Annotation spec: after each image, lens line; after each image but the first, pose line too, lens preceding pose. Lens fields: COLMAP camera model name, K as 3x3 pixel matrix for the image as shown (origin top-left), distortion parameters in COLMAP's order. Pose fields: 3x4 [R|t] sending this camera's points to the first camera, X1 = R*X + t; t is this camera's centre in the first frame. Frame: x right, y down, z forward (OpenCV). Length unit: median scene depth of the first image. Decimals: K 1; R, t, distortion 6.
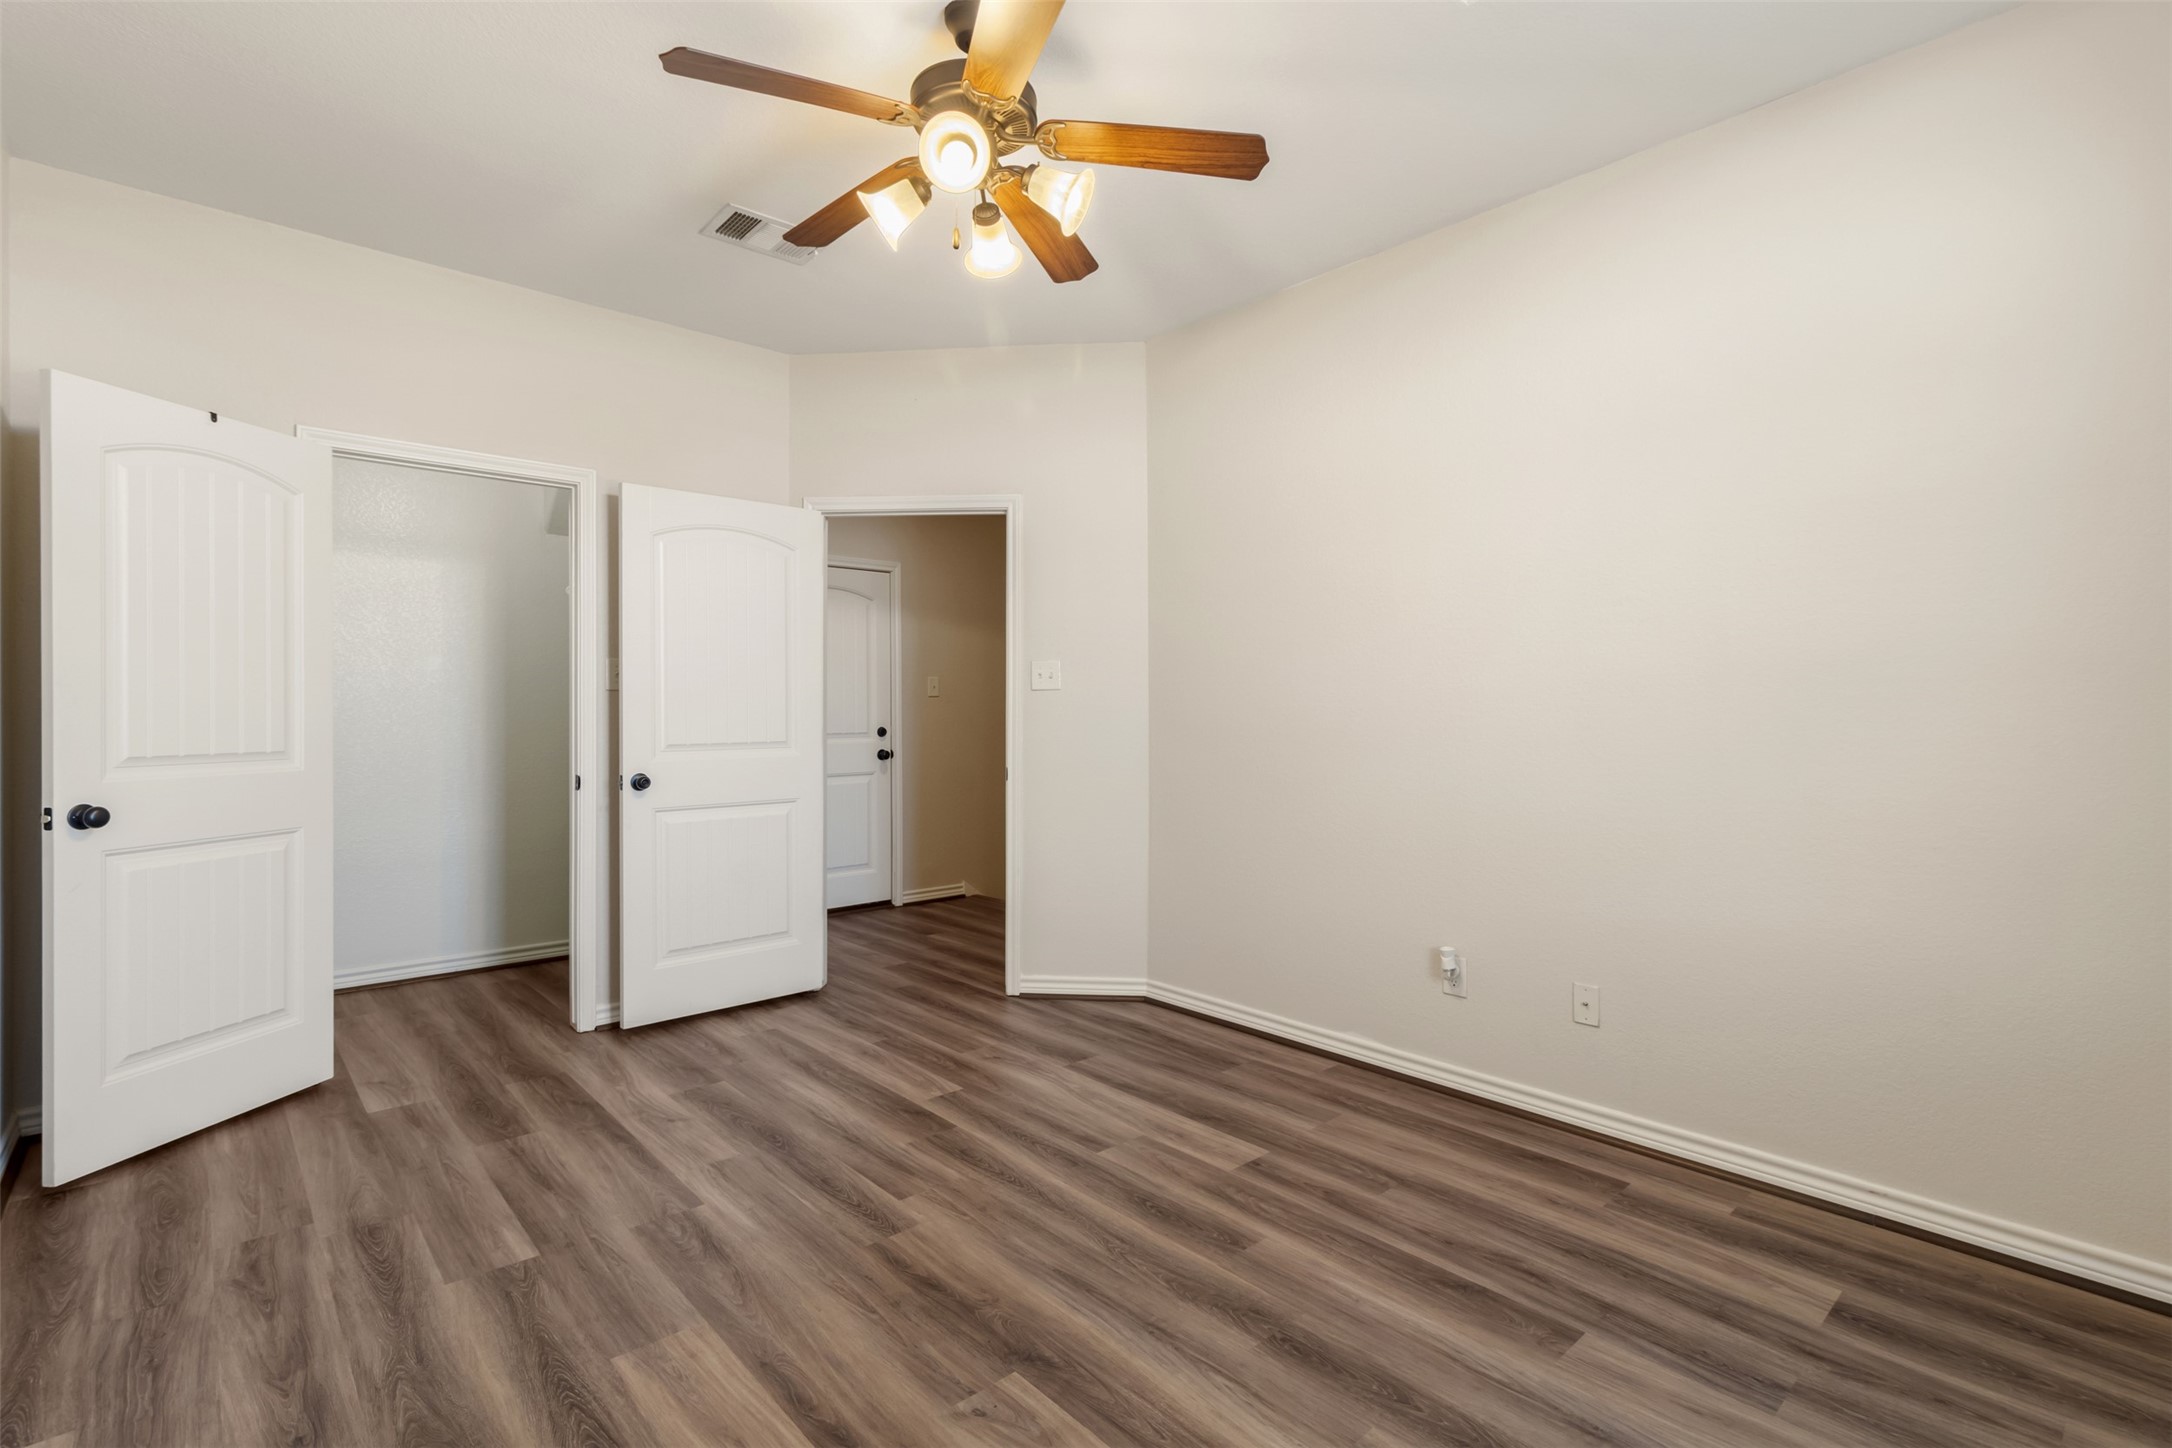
lens RADIAL K [[1007.3, 0, 1087.3], [0, 1007.3, 715.4], [0, 0, 1]] dist [0.001804, 0.000030]
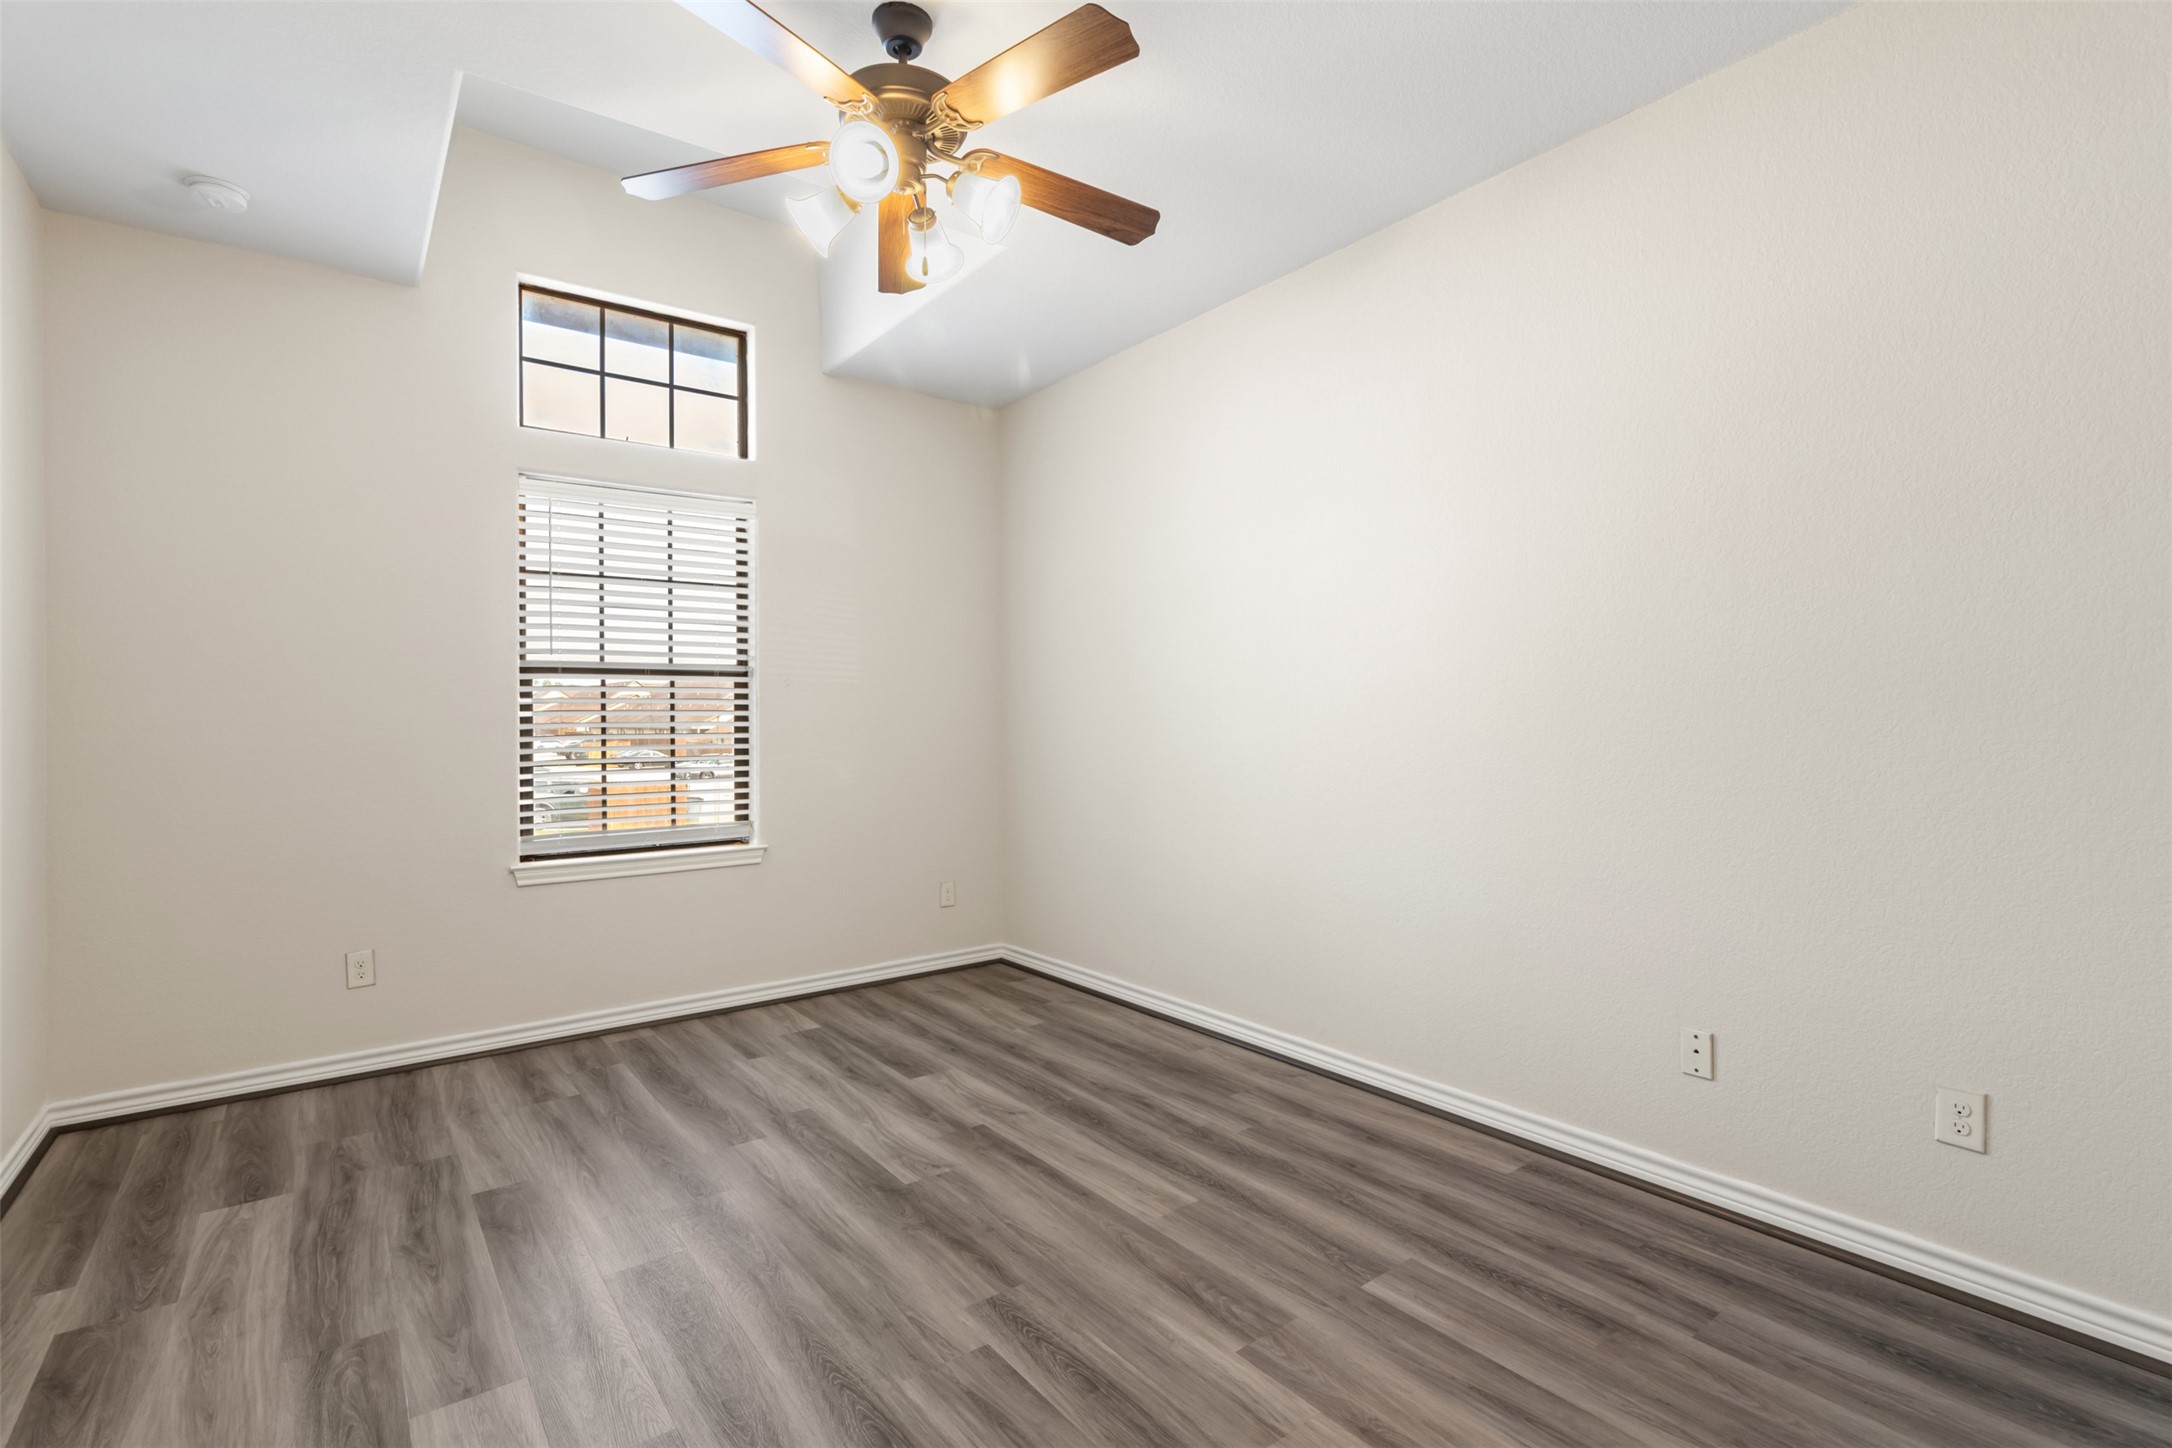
lens RADIAL K [[1007.3, 0, 1087.3], [0, 1007.3, 715.4], [0, 0, 1]] dist [0.001804, 0.000030]
pose [[-0.996700, 0.006420, 0.080913, -0.381963], [0.006733, 0.999971, 0.003597, -0.011061], [-0.080888, 0.004130, -0.996715, 2.052746]]
